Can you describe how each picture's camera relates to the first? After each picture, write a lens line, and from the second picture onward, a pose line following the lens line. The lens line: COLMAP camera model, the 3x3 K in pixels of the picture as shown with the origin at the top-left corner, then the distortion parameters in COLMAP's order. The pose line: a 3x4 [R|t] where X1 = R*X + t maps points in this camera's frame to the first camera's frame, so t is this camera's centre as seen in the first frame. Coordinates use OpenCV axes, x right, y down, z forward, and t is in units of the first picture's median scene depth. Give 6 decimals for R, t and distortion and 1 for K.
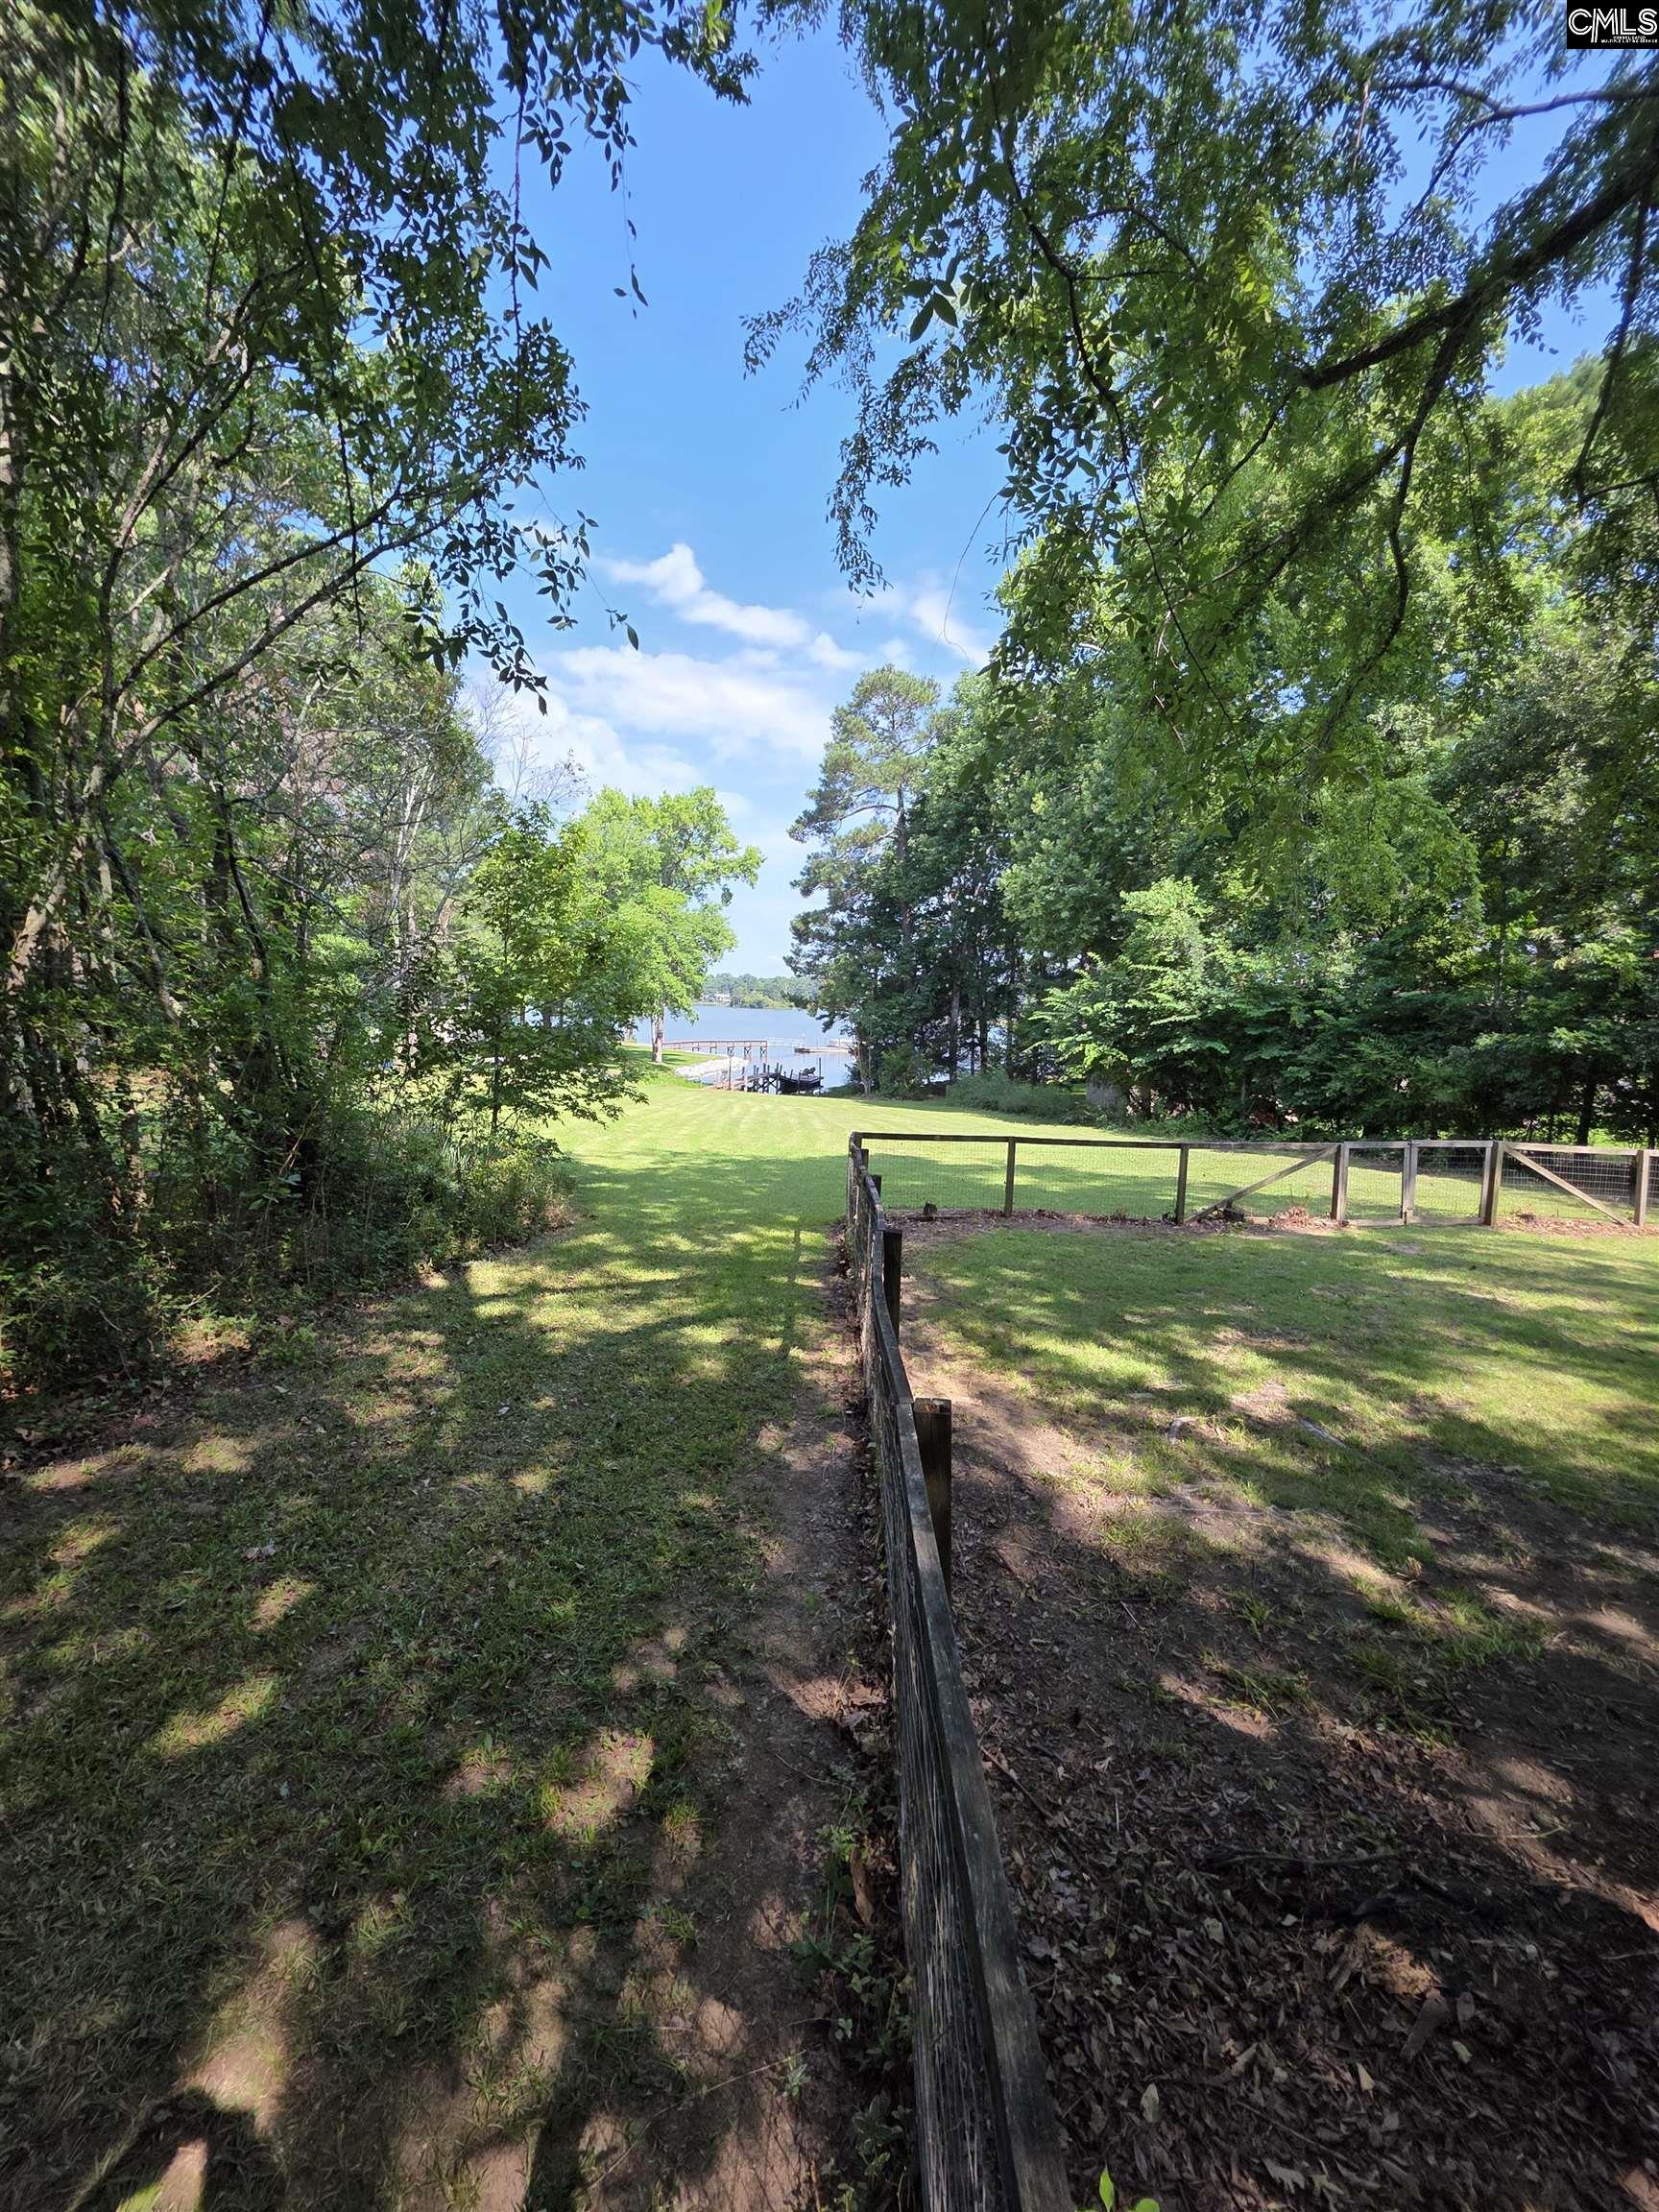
lens RADIAL K [[882.2, 0, 836.3], [0, 882.2, 1108.6], [0, 0, 1]] dist [0.001811, -0.000146]
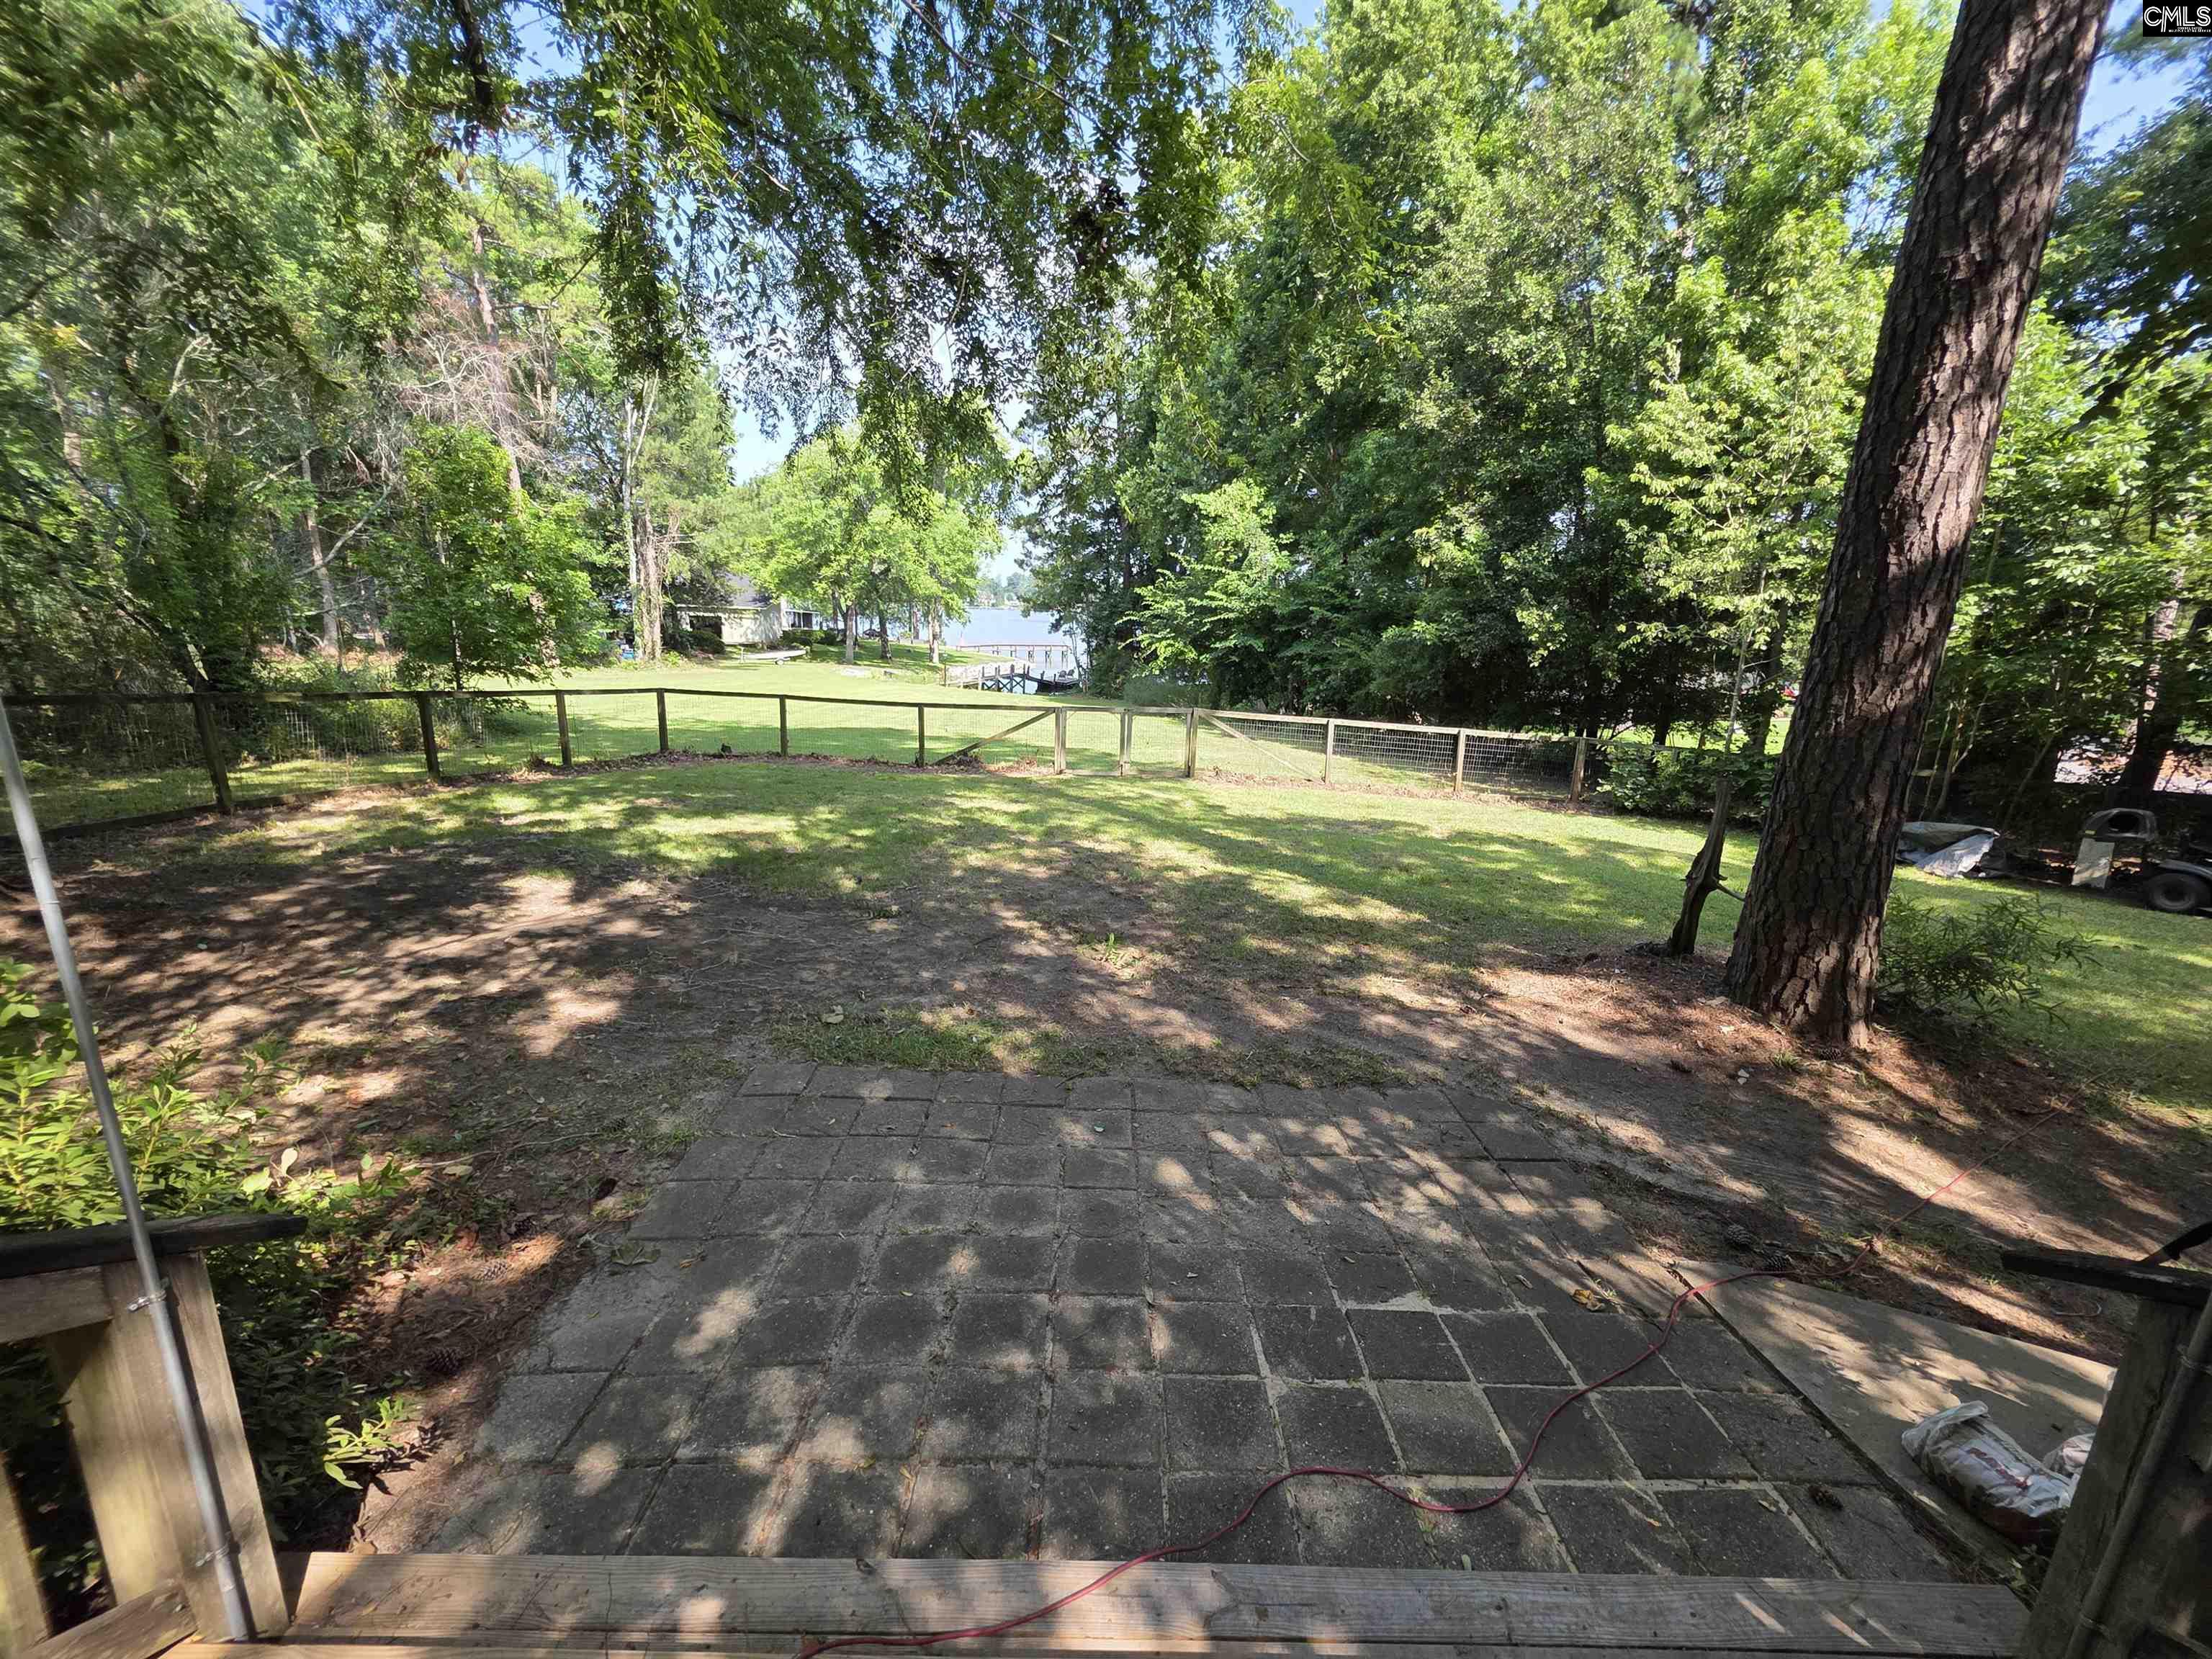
lens RADIAL K [[882.2, 0, 1111.8], [0, 882.2, 826.7], [0, 0, 1]] dist [0.001811, -0.000146]
pose [[0.993511, 0.037074, -0.107521, 0.310460], [-0.023888, 0.992313, 0.121427, 0.021104], [0.111196, -0.118070, 0.986760, -0.089251]]
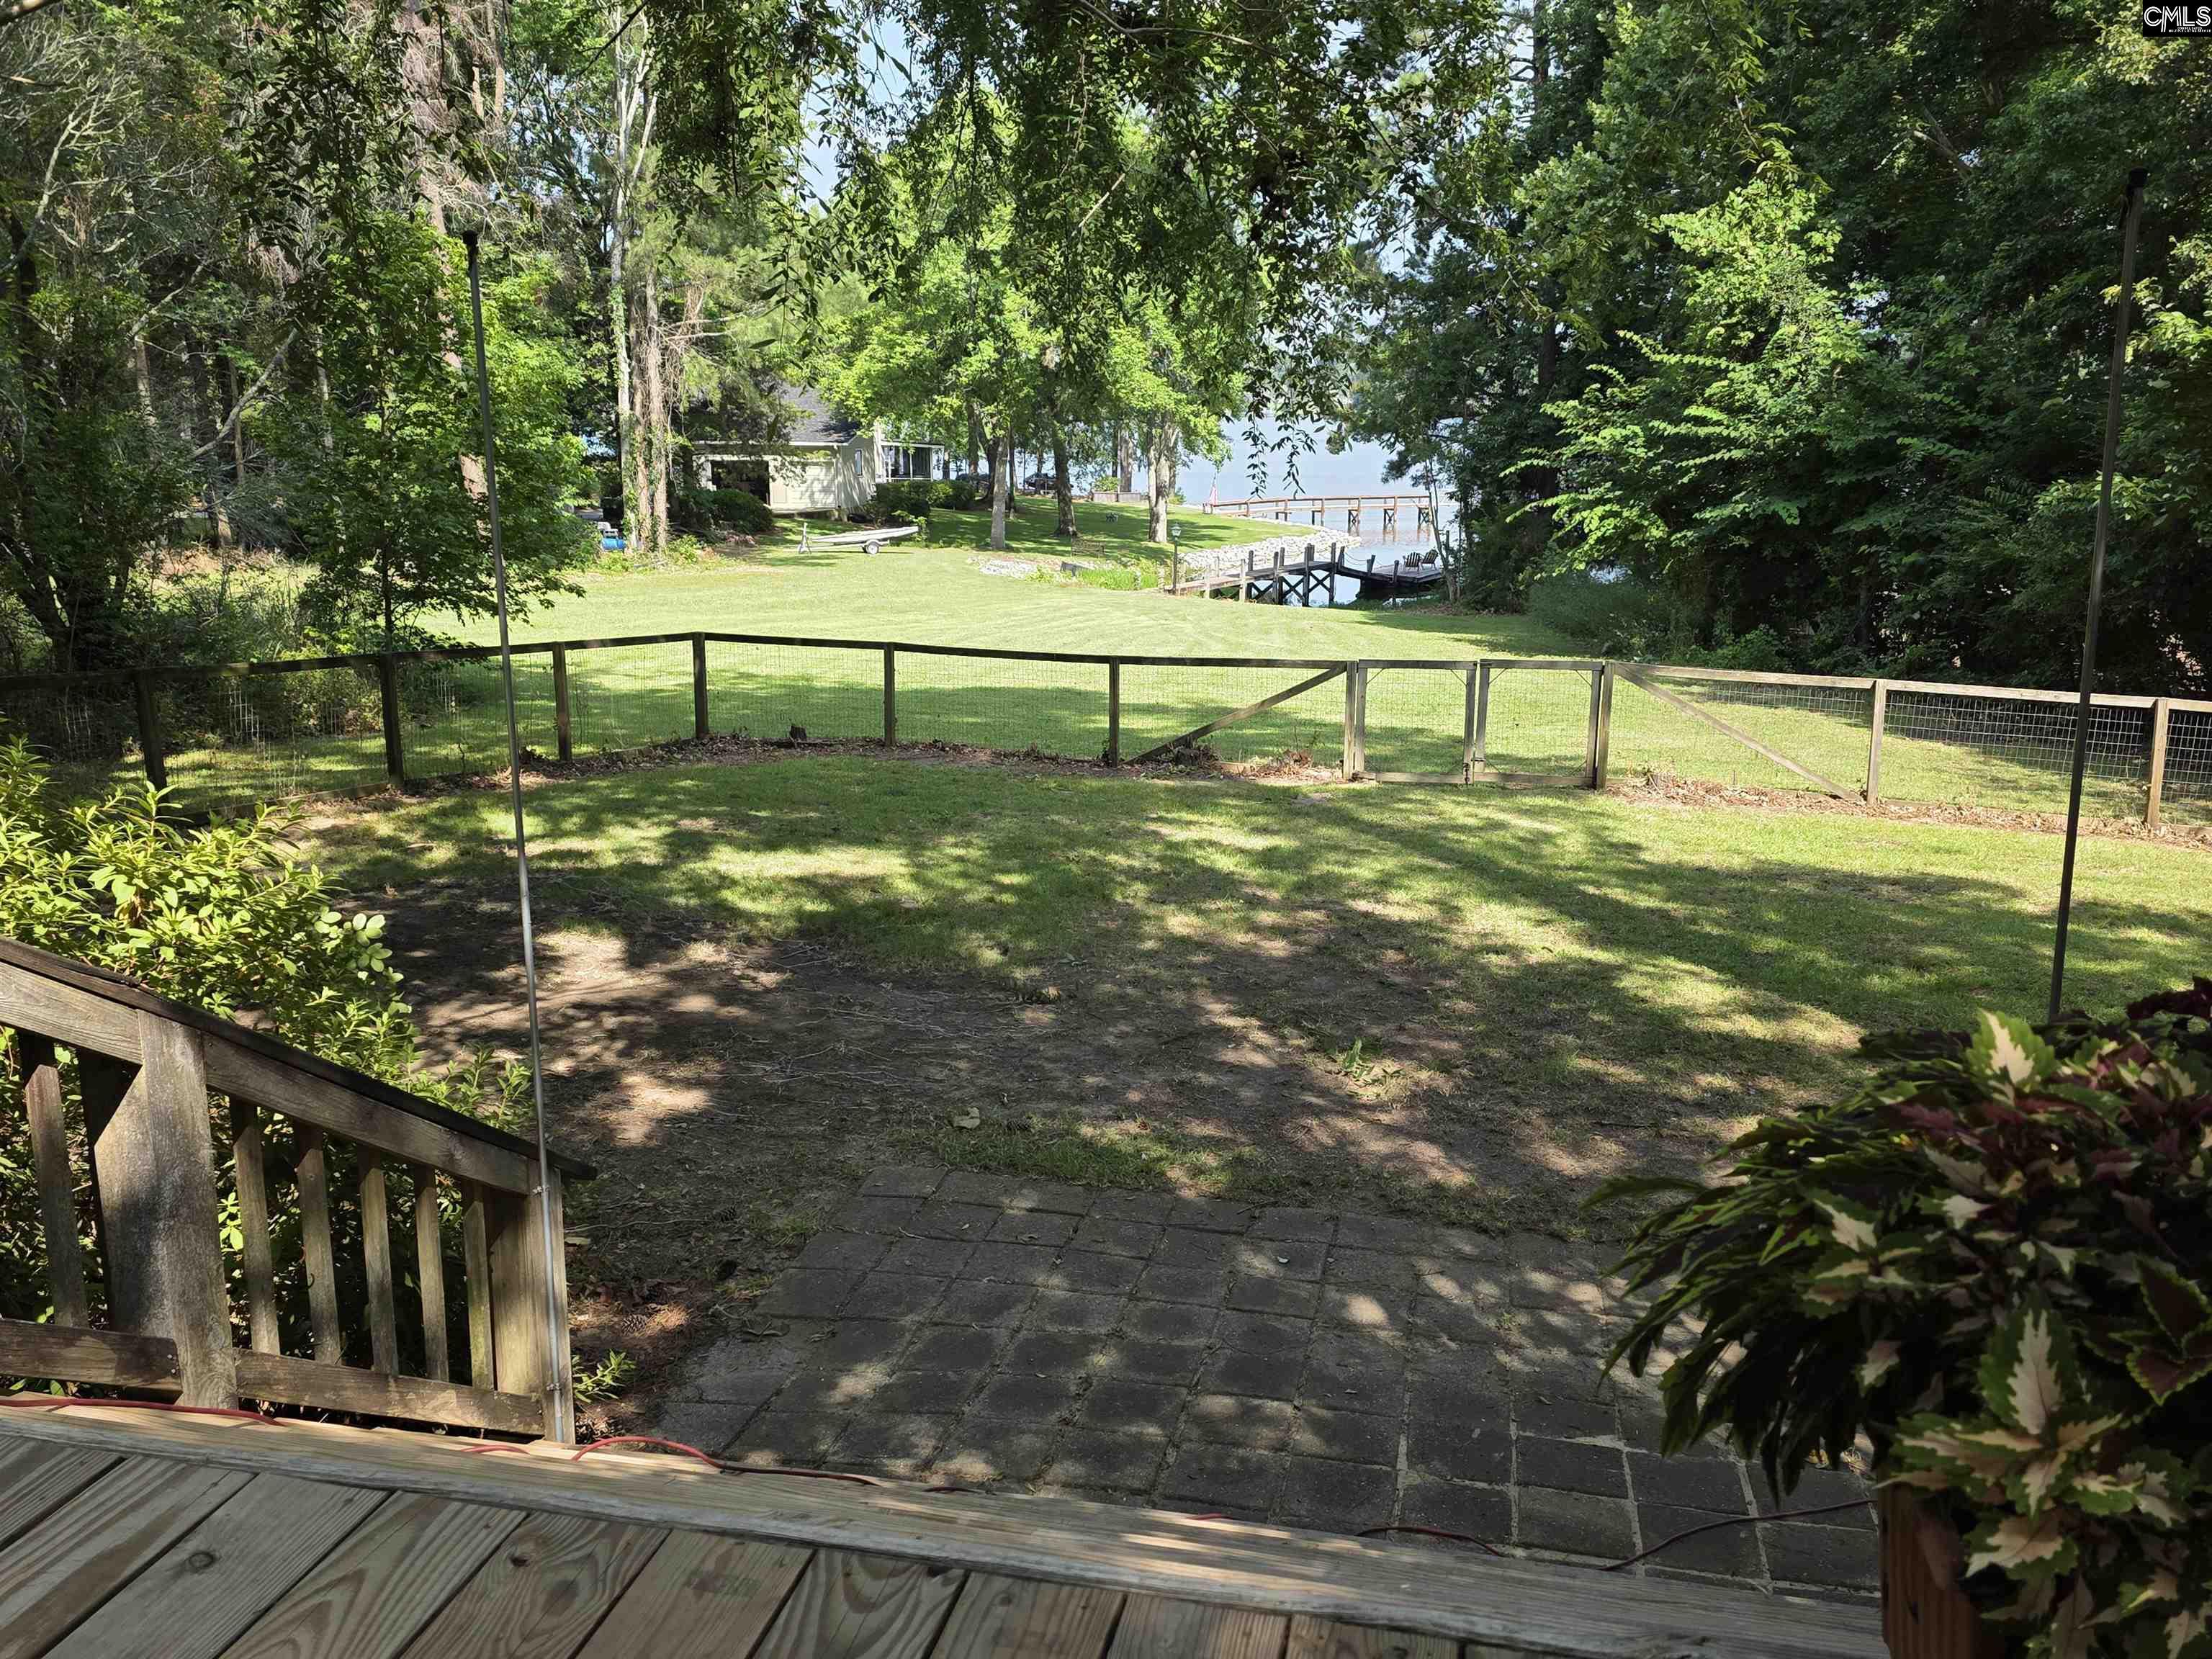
lens RADIAL K [[1840.7, 0, 1103.8], [0, 1840.7, 831.9], [0, 0, 1]] dist [0.068943, -0.004237]
pose [[0.942576, 0.051085, -0.330062, 0.344935], [-0.016305, 0.994093, 0.107295, 0.007930], [0.333594, -0.095752, 0.937842, -0.171758]]
